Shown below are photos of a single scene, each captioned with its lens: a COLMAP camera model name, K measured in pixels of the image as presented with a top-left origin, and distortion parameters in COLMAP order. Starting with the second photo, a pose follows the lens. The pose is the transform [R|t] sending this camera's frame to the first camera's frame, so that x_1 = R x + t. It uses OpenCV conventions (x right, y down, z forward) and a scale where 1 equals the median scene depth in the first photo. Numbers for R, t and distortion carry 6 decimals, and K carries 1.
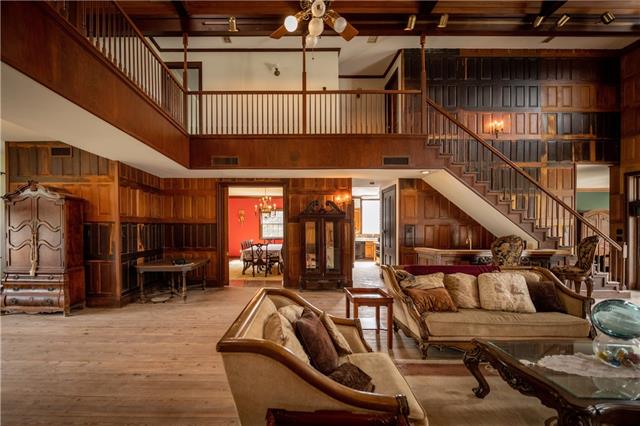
lens RADIAL K [[289.6, 0, 319.8], [0, 289.6, 227.1], [0, 0, 1]] dist [-0.000394, 0.000011]
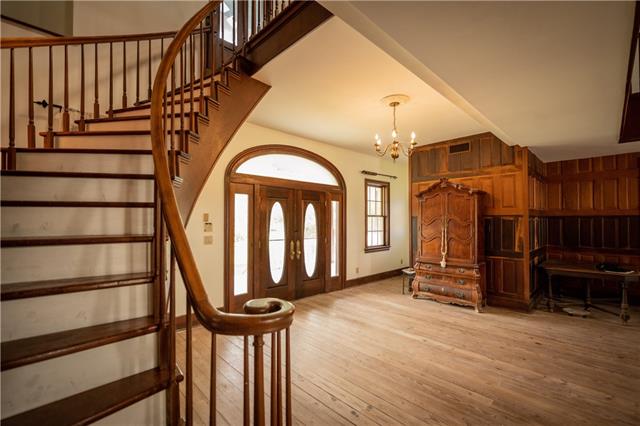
lens RADIAL K [[285.2, 0, 320.0], [0, 285.2, 213.0], [0, 0, 1]] dist [-0.001222, -0.000205]
pose [[0.704714, -0.022664, -0.709130, -0.561751], [0.004042, 0.999602, -0.027931, -0.003477], [0.709480, 0.016817, 0.704524, -0.067425]]
